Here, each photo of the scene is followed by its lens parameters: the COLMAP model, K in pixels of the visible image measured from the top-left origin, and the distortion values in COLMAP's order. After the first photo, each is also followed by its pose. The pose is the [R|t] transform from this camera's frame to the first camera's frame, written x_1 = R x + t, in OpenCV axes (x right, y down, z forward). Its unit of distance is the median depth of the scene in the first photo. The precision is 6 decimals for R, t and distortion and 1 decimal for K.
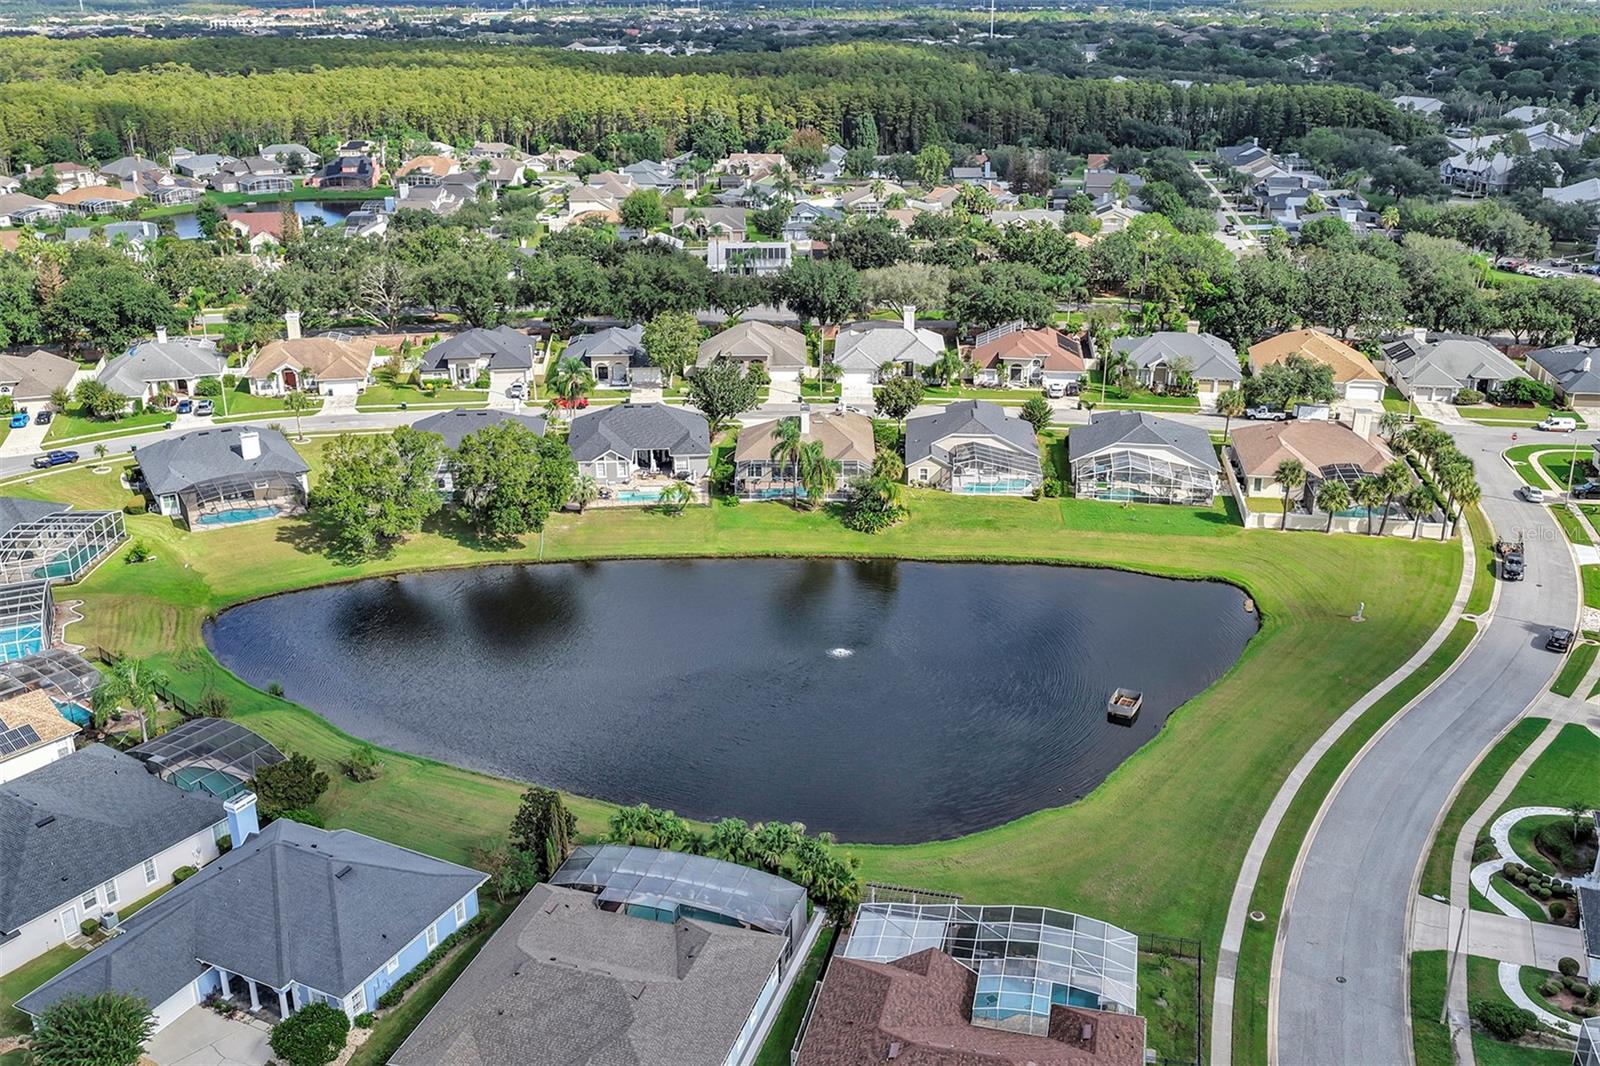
lens RADIAL K [[1460.6, 0, 800.0], [0, 1460.6, 533.0], [0, 0, 1]] dist [-0.007347, 0.023482]
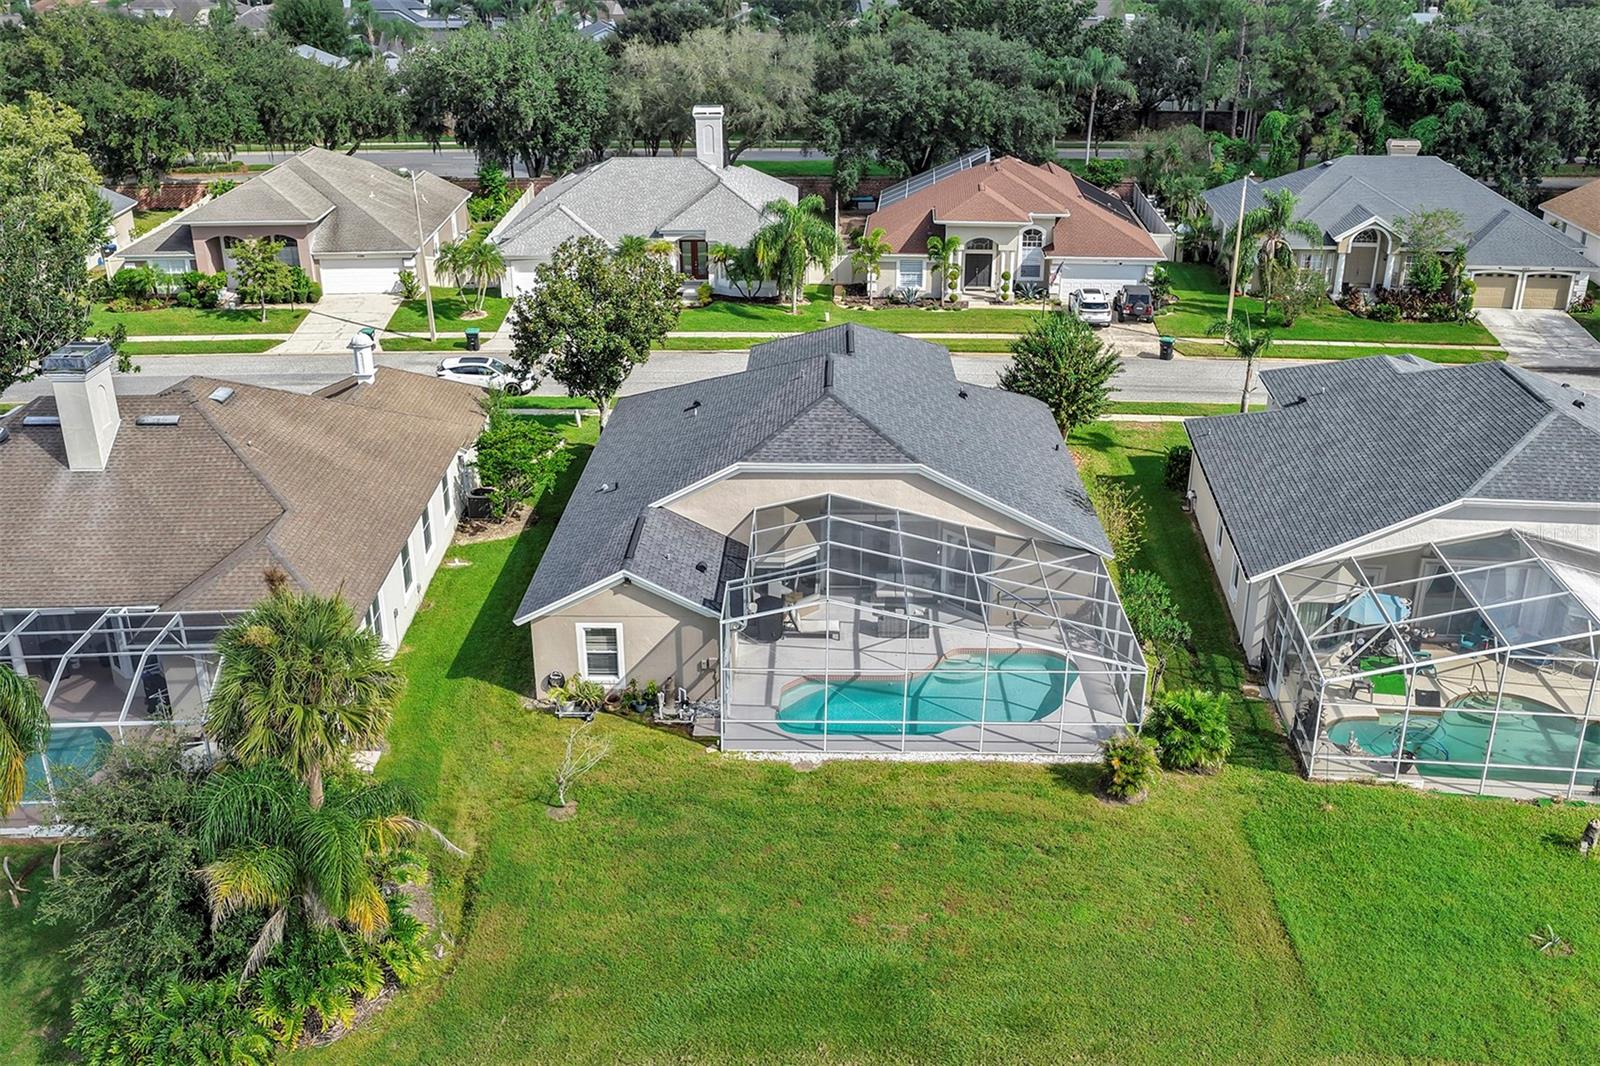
lens RADIAL K [[1460.6, 0, 800.0], [0, 1460.6, 533.0], [0, 0, 1]] dist [-0.007347, 0.023482]
pose [[0.999003, -0.017959, 0.040873, 0.079216], [0.016914, 0.999525, 0.025761, -0.047388], [-0.041316, -0.025044, 0.998832, 0.580049]]
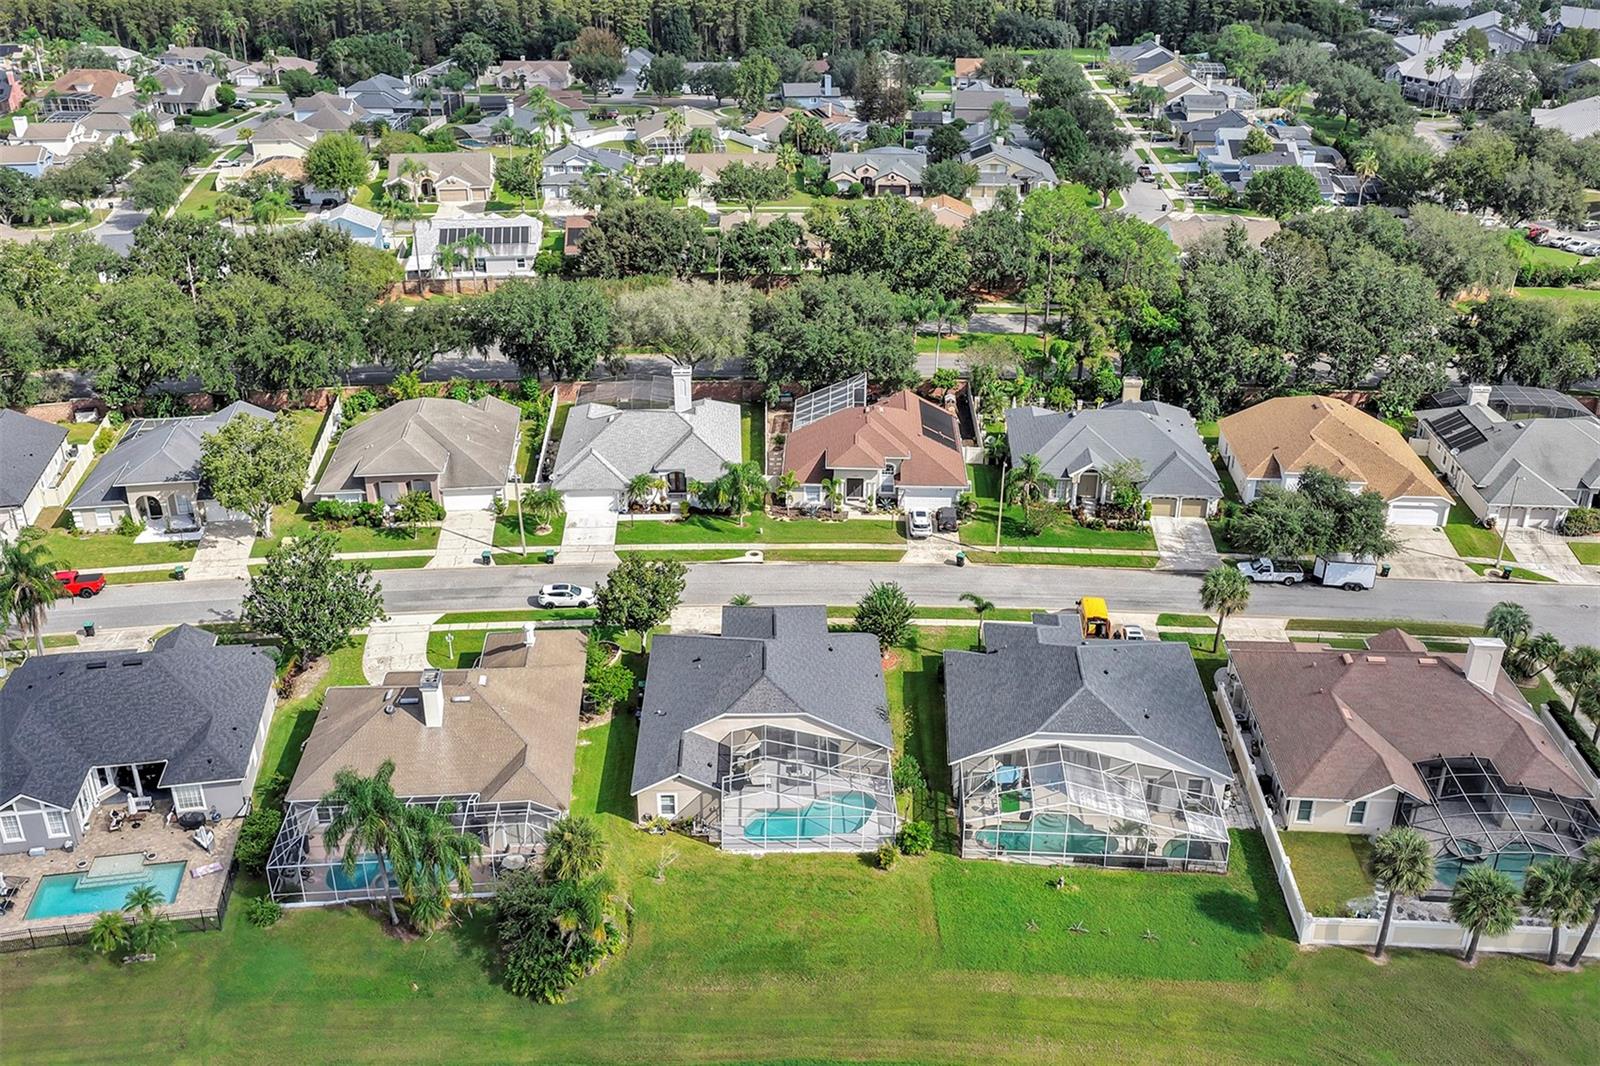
lens RADIAL K [[1460.6, 0, 800.0], [0, 1460.6, 533.0], [0, 0, 1]] dist [-0.007347, 0.023482]
pose [[0.995732, -0.034986, 0.085409, 0.067584], [0.027981, 0.996250, 0.081876, -0.131007], [-0.087953, -0.079137, 0.992976, 0.369481]]
